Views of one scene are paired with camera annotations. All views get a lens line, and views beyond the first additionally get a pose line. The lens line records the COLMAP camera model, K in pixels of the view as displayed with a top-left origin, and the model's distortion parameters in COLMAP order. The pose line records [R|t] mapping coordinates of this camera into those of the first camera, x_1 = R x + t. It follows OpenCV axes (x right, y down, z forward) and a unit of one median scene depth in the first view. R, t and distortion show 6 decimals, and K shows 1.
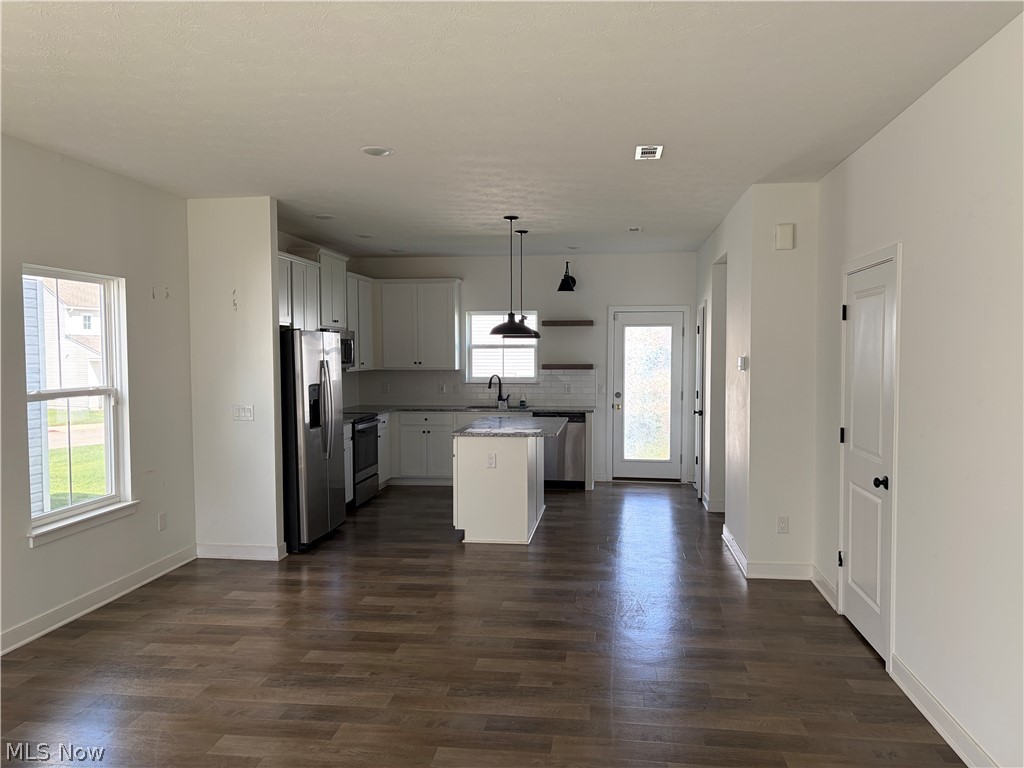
lens RADIAL K [[769.7, 0, 512.0], [0, 769.7, 384.0], [0, 0, 1]] dist [0.025225, -0.006799]
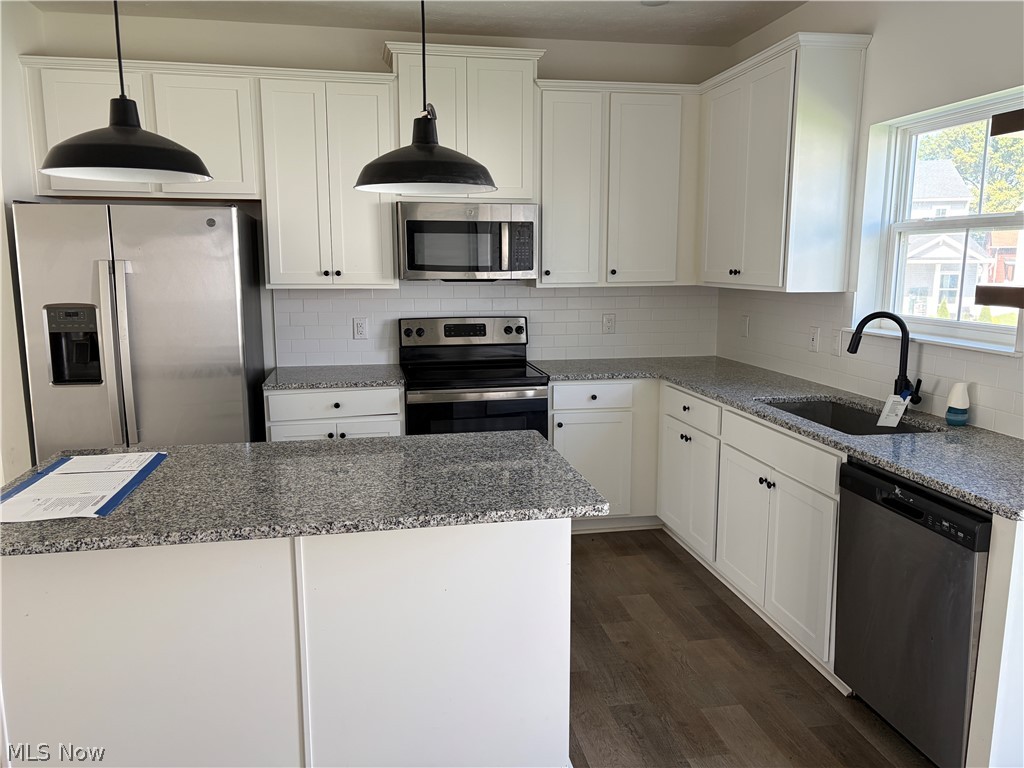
lens RADIAL K [[769.7, 0, 512.0], [0, 769.7, 384.0], [0, 0, 1]] dist [0.025225, -0.006799]
pose [[0.309807, 0.153930, -0.938257, 0.240118], [-0.038524, 0.988030, 0.149375, -0.025072], [0.950019, -0.010132, 0.312028, 0.750540]]
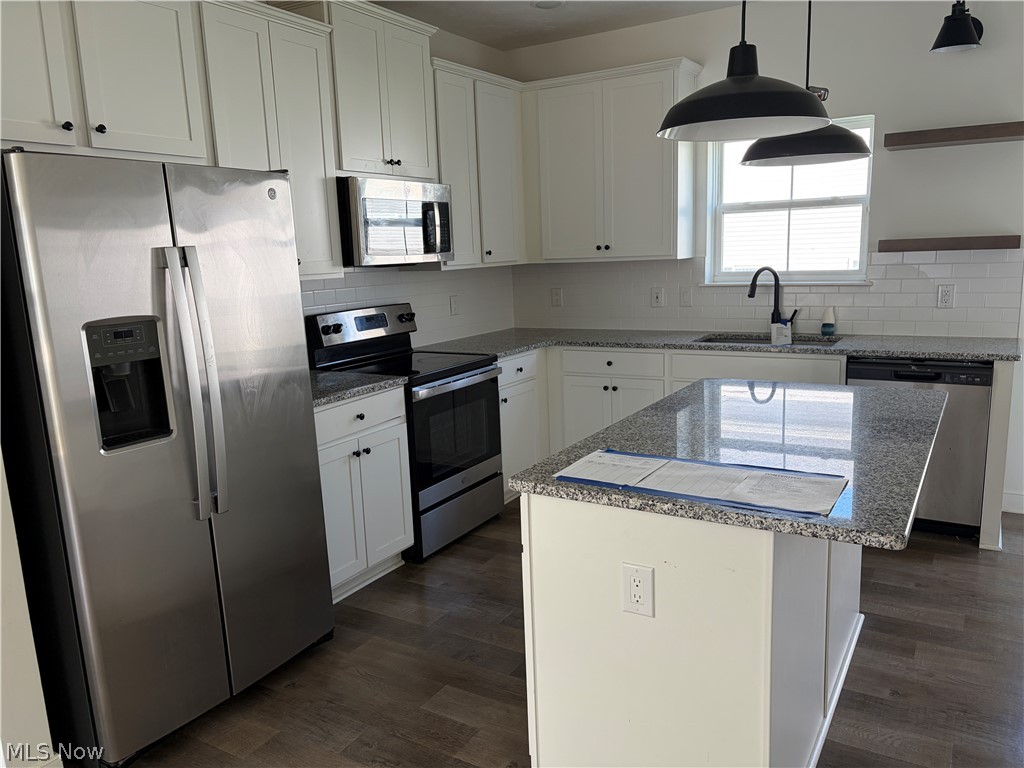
lens RADIAL K [[769.7, 0, 512.0], [0, 769.7, 384.0], [0, 0, 1]] dist [0.025225, -0.006799]
pose [[0.911466, 0.039581, -0.409468, 0.032024], [0.019870, 0.989963, 0.139925, -0.010552], [0.410896, -0.135673, 0.901531, 0.509571]]
